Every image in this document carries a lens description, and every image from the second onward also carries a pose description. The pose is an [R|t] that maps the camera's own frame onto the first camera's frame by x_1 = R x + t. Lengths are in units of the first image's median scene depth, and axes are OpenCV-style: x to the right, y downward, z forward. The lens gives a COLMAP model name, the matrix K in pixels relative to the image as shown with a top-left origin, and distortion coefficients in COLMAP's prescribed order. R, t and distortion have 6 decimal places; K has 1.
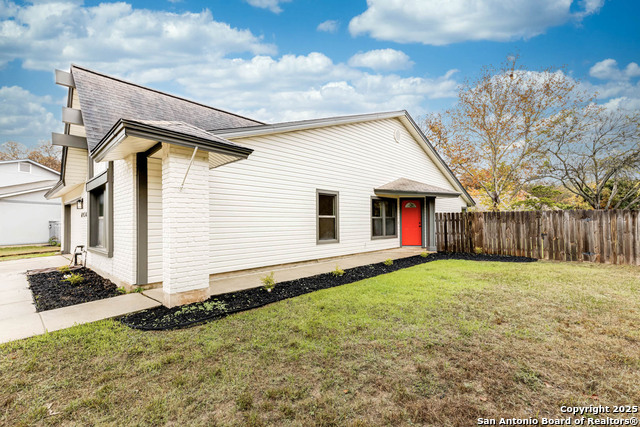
lens RADIAL K [[284.6, 0, 323.7], [0, 284.6, 217.7], [0, 0, 1]] dist [0.027096, -0.000051]
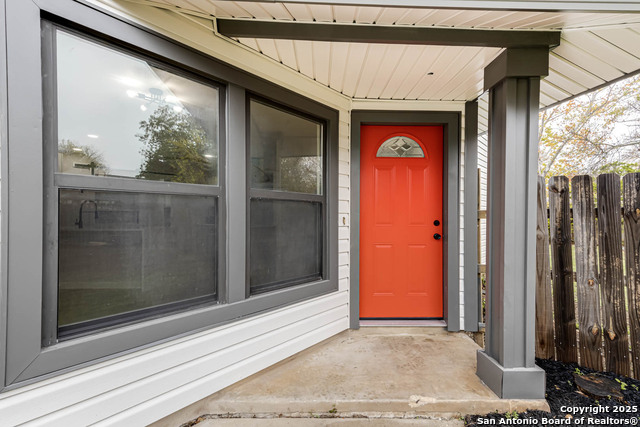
lens RADIAL K [[284.6, 0, 319.5], [0, 284.6, 214.5], [0, 0, 1]] dist [0.027096, -0.000051]
pose [[0.999787, 0.020508, 0.002306, 0.245398], [-0.020522, 0.999769, 0.006426, 0.012440], [-0.002174, -0.006472, 0.999977, 0.787225]]
